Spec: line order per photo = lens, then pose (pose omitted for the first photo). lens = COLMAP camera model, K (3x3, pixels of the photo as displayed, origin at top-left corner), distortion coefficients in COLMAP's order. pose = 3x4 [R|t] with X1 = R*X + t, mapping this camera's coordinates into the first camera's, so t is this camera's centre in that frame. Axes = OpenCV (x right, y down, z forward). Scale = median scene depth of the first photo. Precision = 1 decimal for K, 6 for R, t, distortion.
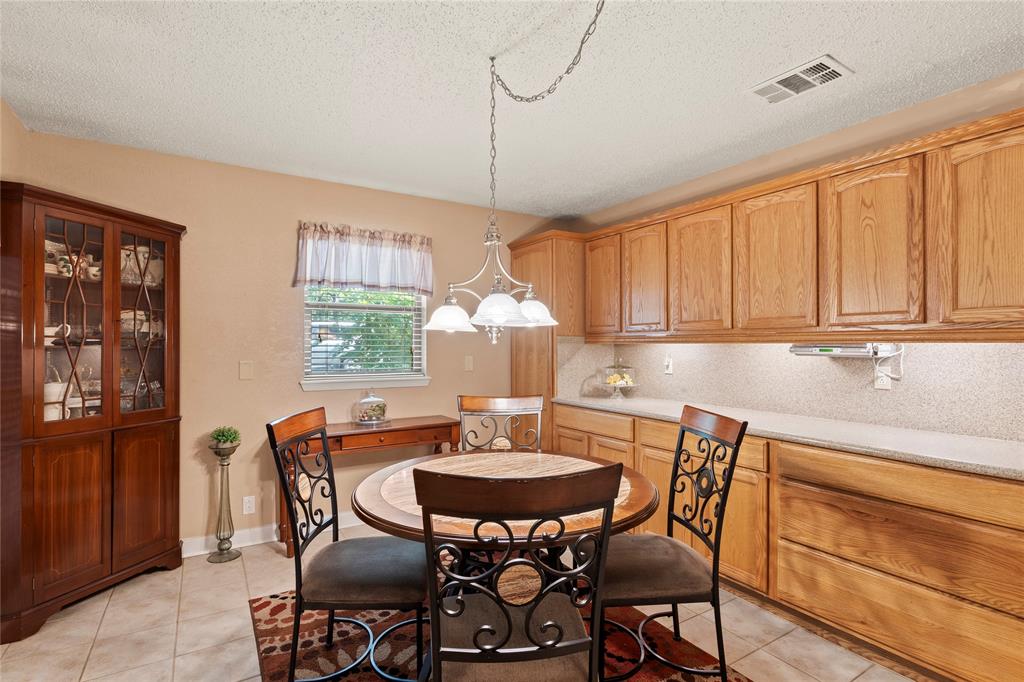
lens RADIAL K [[500.5, 0, 506.4], [0, 500.5, 345.0], [0, 0, 1]] dist [-0.000681, -0.000755]
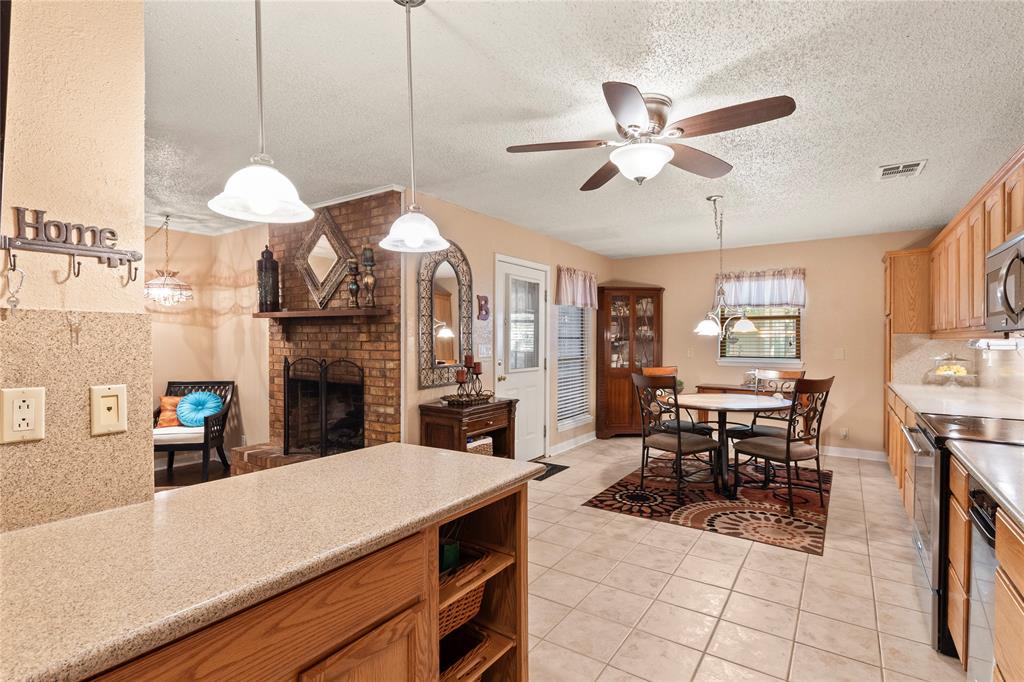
lens RADIAL K [[489.7, 0, 508.3], [0, 489.7, 340.9], [0, 0, 1]] dist [0.003414, 0.000298]
pose [[0.411801, 0.001010, -0.911273, 0.990782], [0.001130, 0.999998, 0.001619, -0.001902], [0.911273, -0.001697, 0.411799, -0.488941]]
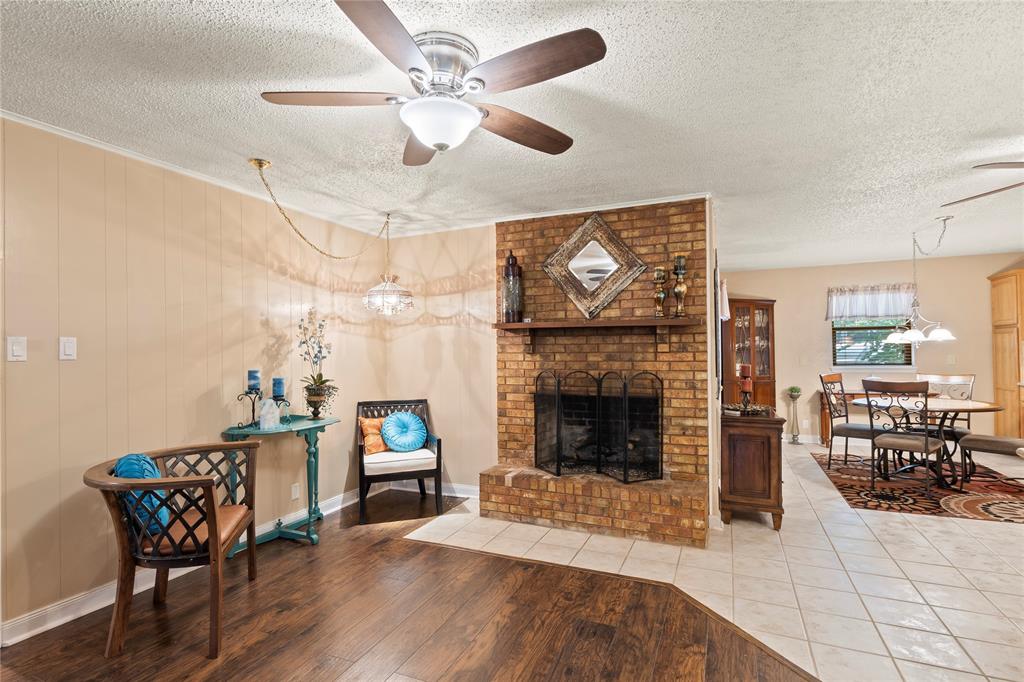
lens RADIAL K [[500.5, 0, 506.4], [0, 500.5, 345.0], [0, 0, 1]] dist [-0.000681, -0.000755]
pose [[0.570450, -0.020022, -0.821088, 0.521584], [0.012883, 0.999798, -0.015430, -0.002964], [0.821231, -0.001776, 0.570593, -1.278112]]
